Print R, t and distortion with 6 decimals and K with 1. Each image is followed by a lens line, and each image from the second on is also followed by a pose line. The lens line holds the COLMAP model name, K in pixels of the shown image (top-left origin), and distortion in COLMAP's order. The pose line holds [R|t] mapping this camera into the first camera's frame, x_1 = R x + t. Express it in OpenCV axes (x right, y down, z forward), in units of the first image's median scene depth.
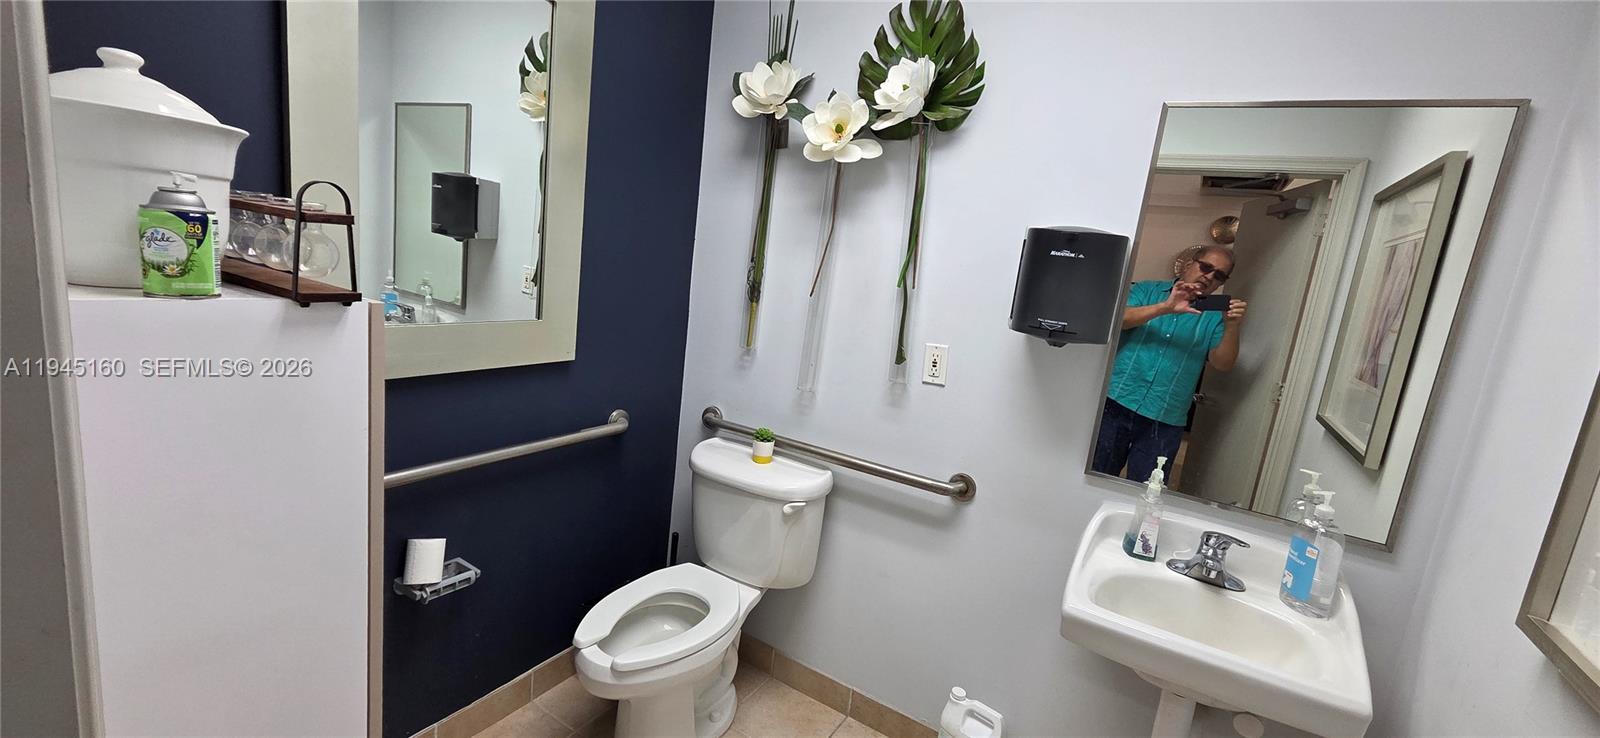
lens RADIAL K [[654.4, 0, 800.9], [0, 654.4, 363.8], [0, 0, 1]] dist [0.002569, 0.000375]
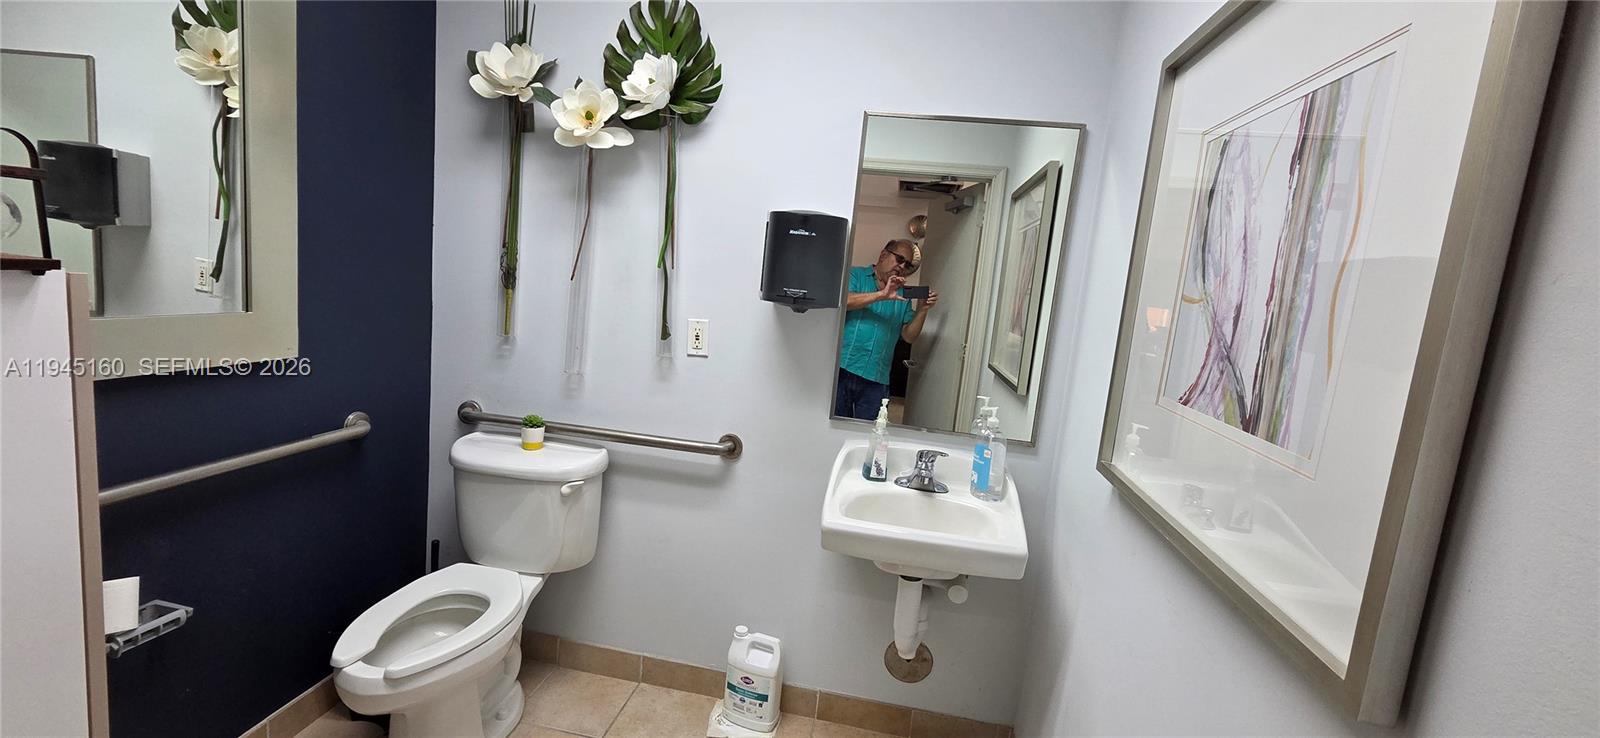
lens RADIAL K [[654.4, 0, 801.4], [0, 654.4, 368.2], [0, 0, 1]] dist [0.002569, 0.000375]
pose [[0.924887, -0.077842, 0.372188, -0.045588], [0.076200, 0.996909, 0.019143, 0.043445], [-0.372528, 0.010655, 0.927960, -0.079676]]
